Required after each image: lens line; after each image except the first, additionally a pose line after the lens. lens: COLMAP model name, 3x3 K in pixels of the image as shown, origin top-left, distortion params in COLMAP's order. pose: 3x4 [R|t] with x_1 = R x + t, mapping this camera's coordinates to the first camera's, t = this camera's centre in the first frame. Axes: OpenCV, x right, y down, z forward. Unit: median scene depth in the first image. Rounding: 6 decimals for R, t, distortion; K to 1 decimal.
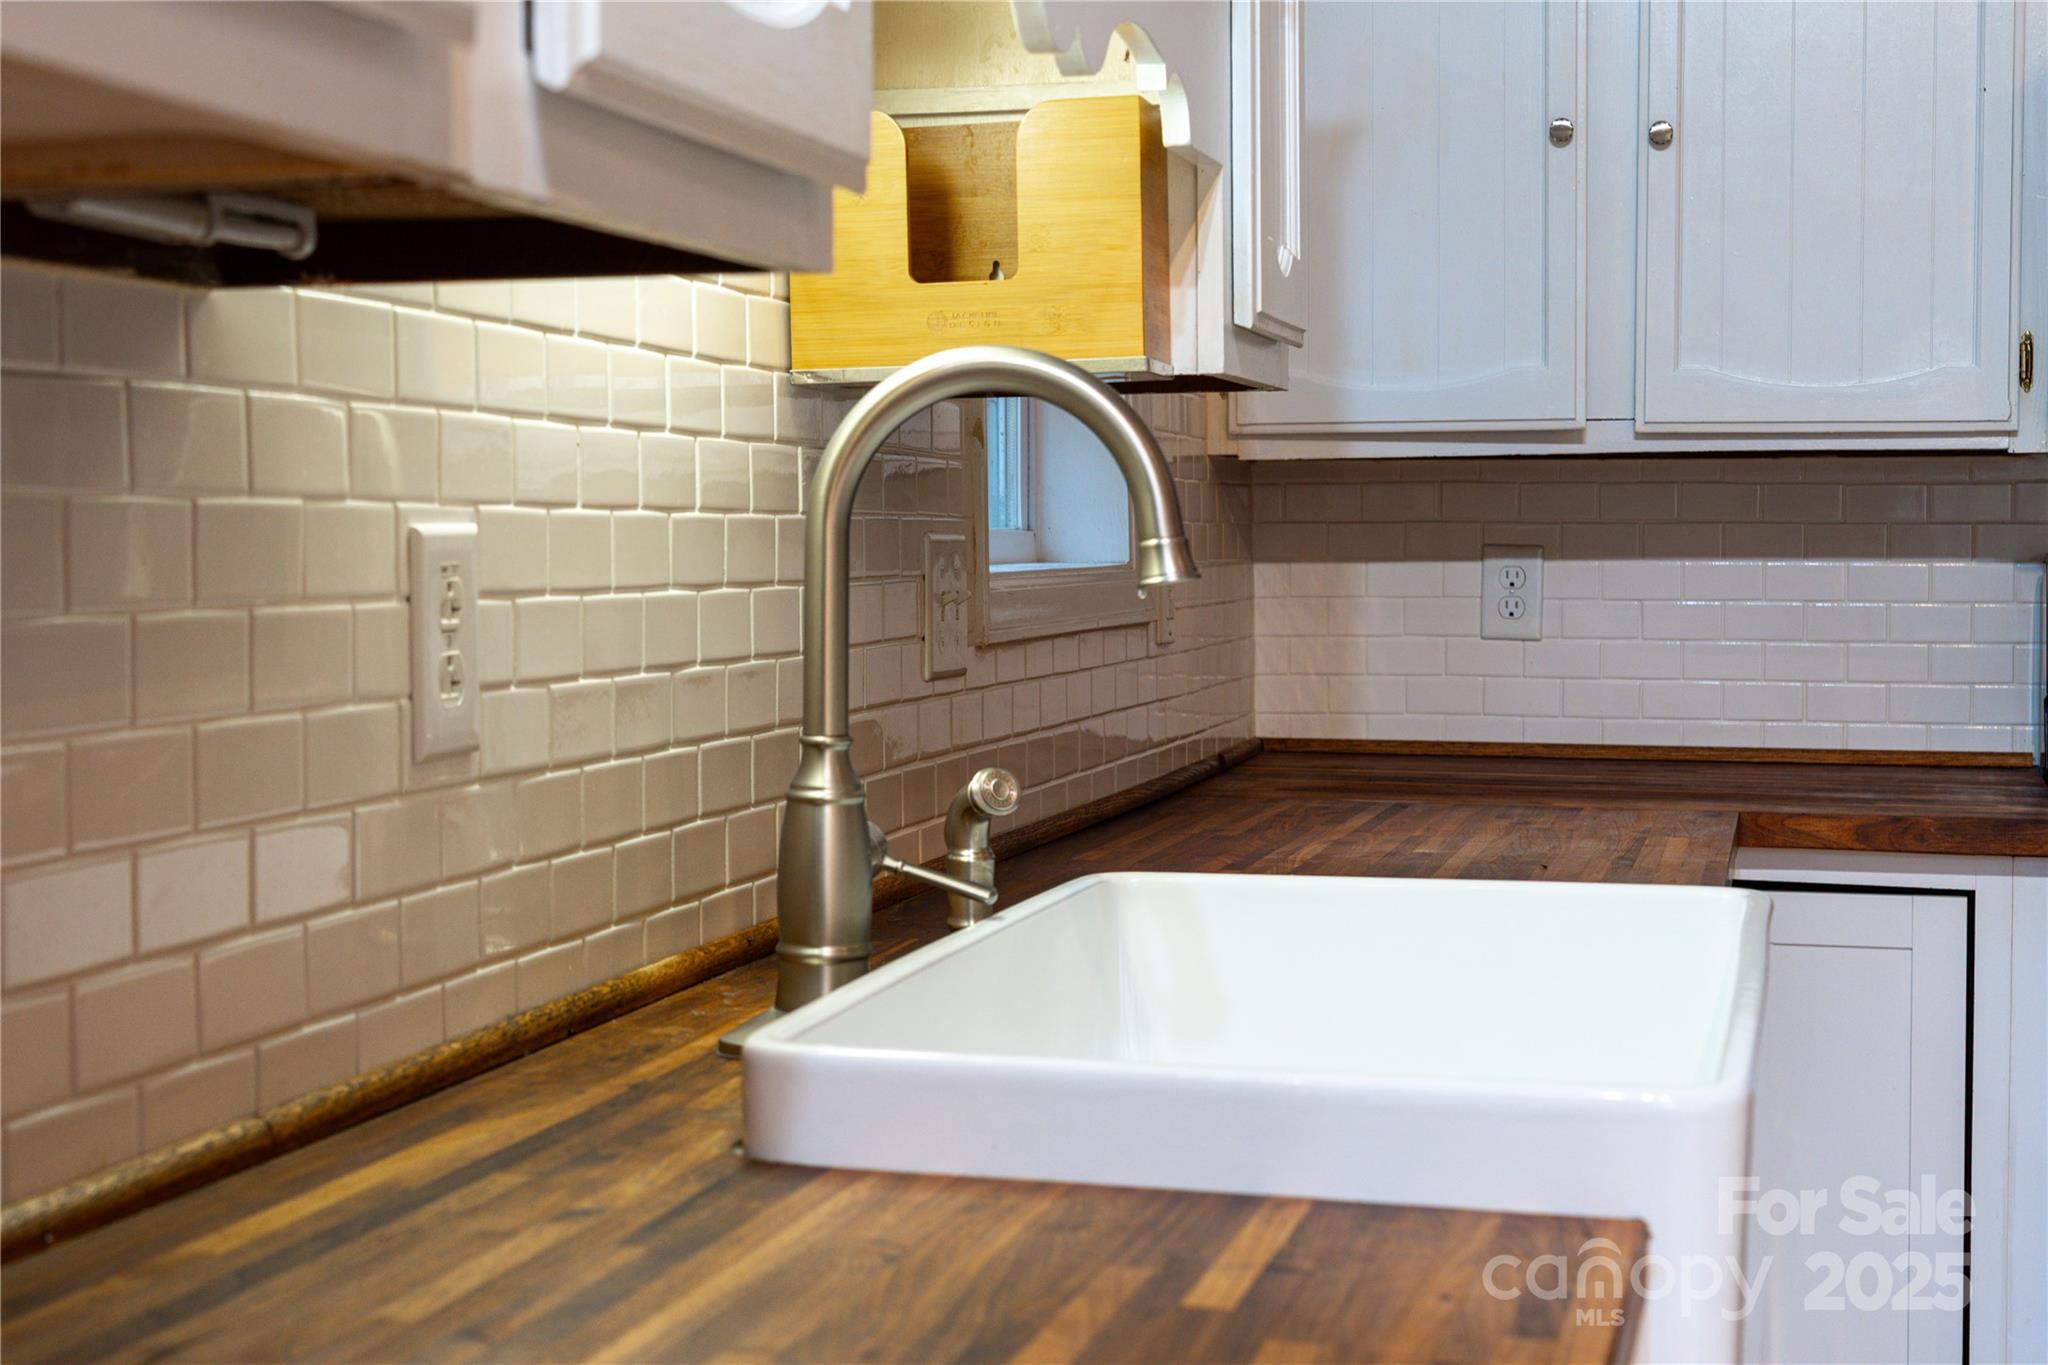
lens RADIAL K [[2321.4, 0, 1024.0], [0, 2321.4, 682.5], [0, 0, 1]] dist [0.005420, -0.003941]
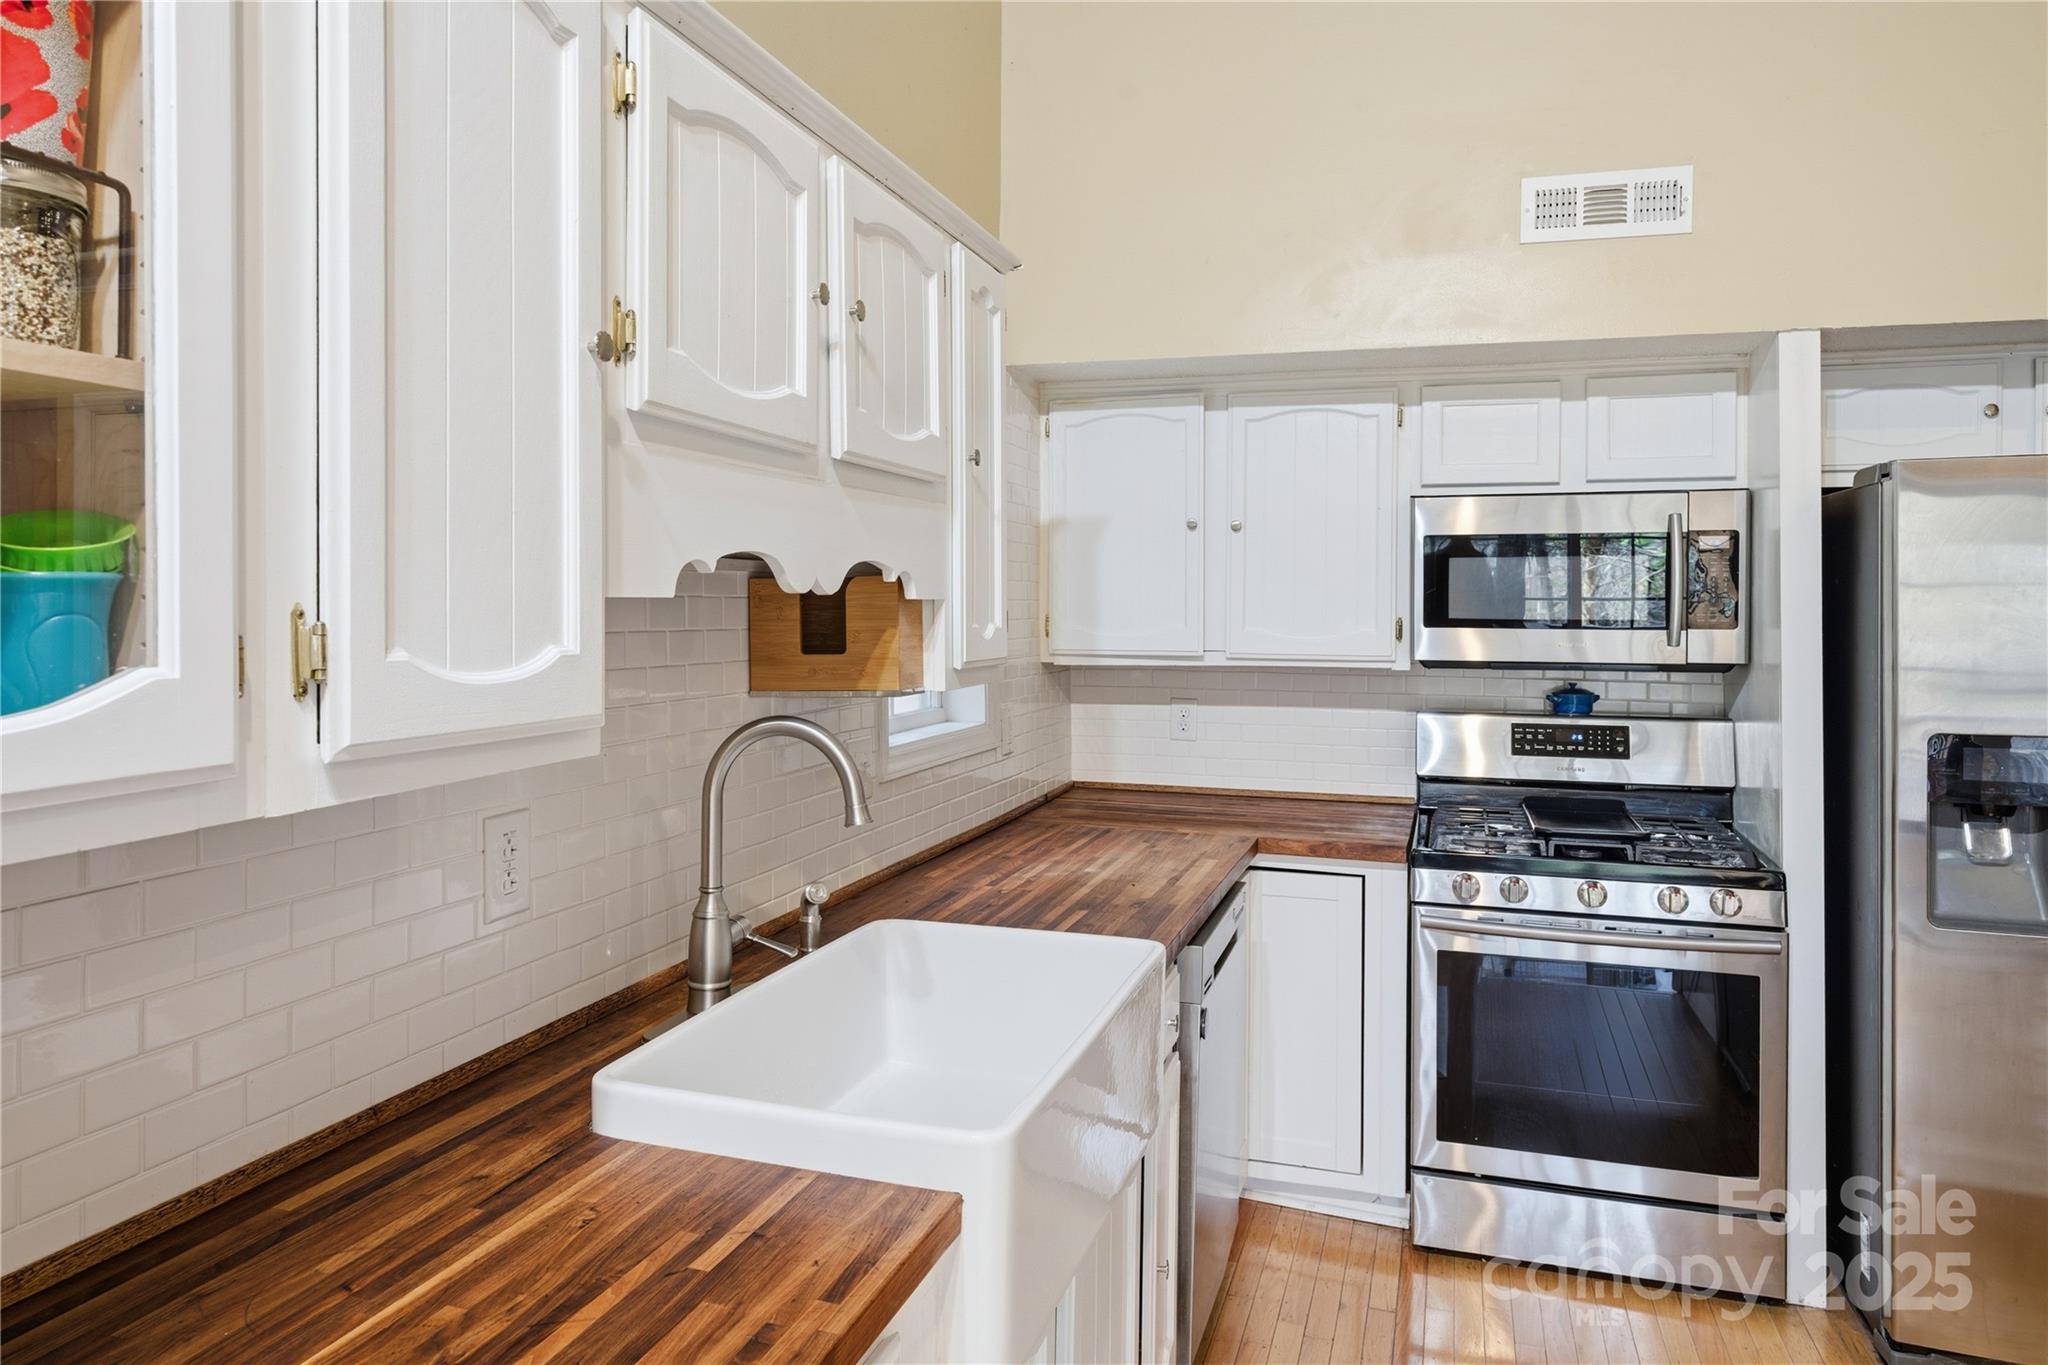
lens RADIAL K [[1020.9, 0, 1032.2], [0, 1020.9, 638.6], [0, 0, 1]] dist [0.000202, -0.001712]
pose [[0.999035, 0.008839, -0.043014, 0.242106], [-0.010816, 0.998885, -0.045954, -0.160099], [0.042560, 0.046375, 0.998017, 0.012070]]
